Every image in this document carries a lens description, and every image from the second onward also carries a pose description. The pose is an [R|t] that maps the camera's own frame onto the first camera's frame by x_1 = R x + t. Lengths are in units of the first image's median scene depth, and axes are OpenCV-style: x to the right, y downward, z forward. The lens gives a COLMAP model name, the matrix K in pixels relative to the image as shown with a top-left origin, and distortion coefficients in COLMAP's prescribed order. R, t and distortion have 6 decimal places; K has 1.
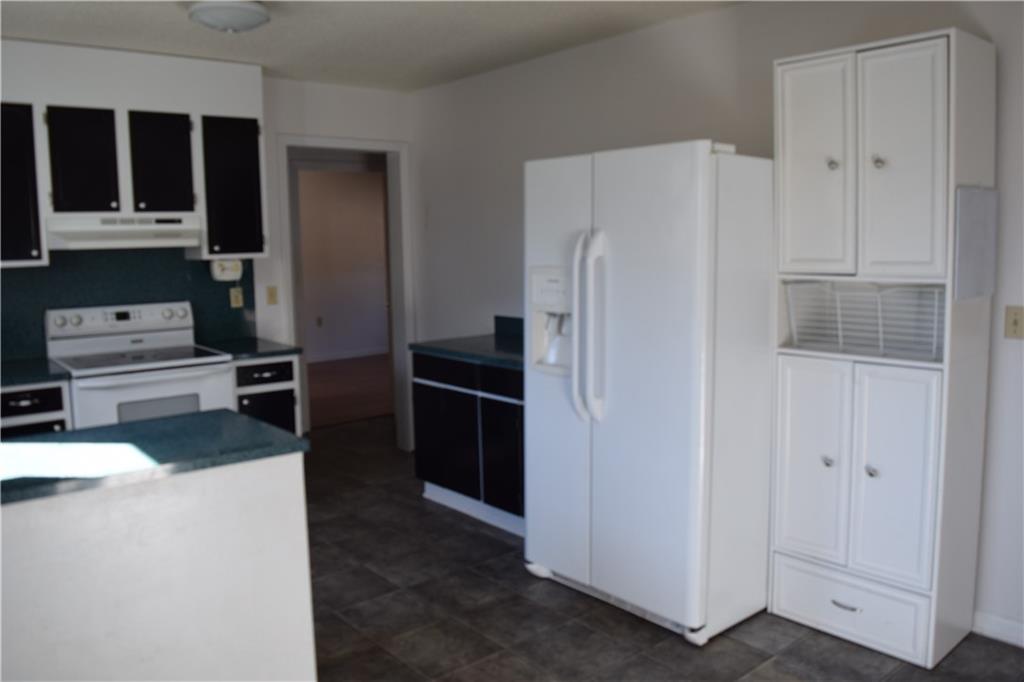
lens RADIAL K [[808.8, 0, 512.0], [0, 808.8, 341.0], [0, 0, 1]] dist [-0.094847, -0.000071]
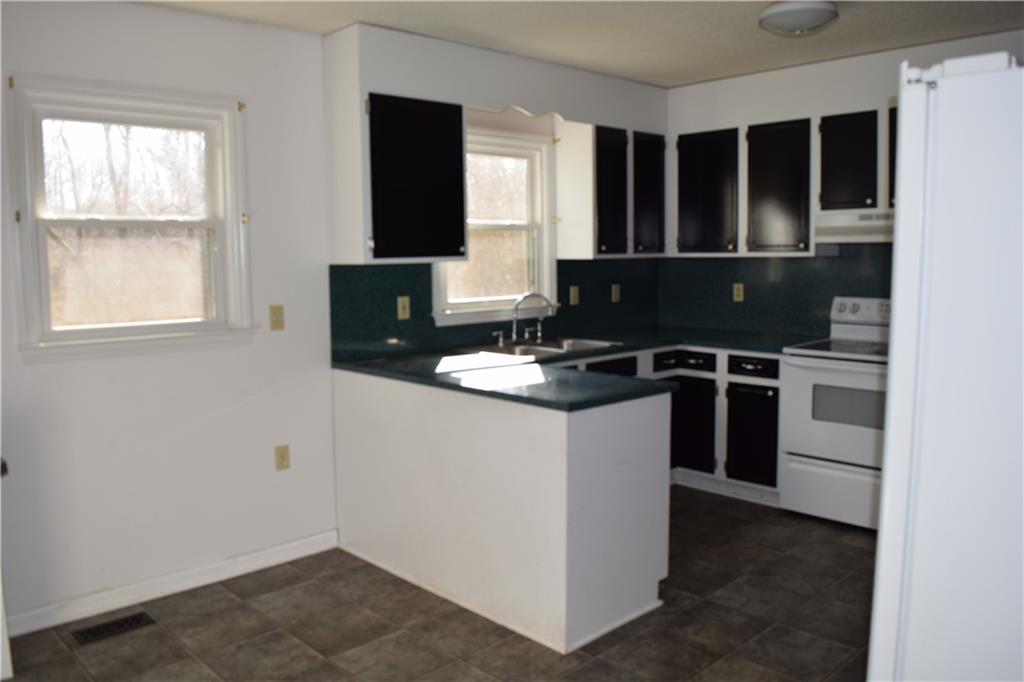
lens RADIAL K [[822.7, 0, 511.0], [0, 822.7, 324.0], [0, 0, 1]] dist [-0.086414, -0.000383]
pose [[0.054012, 0.103937, -0.993116, 0.690832], [-0.101966, 0.989943, 0.098060, -0.083207], [0.993321, 0.095967, 0.064067, 0.577699]]
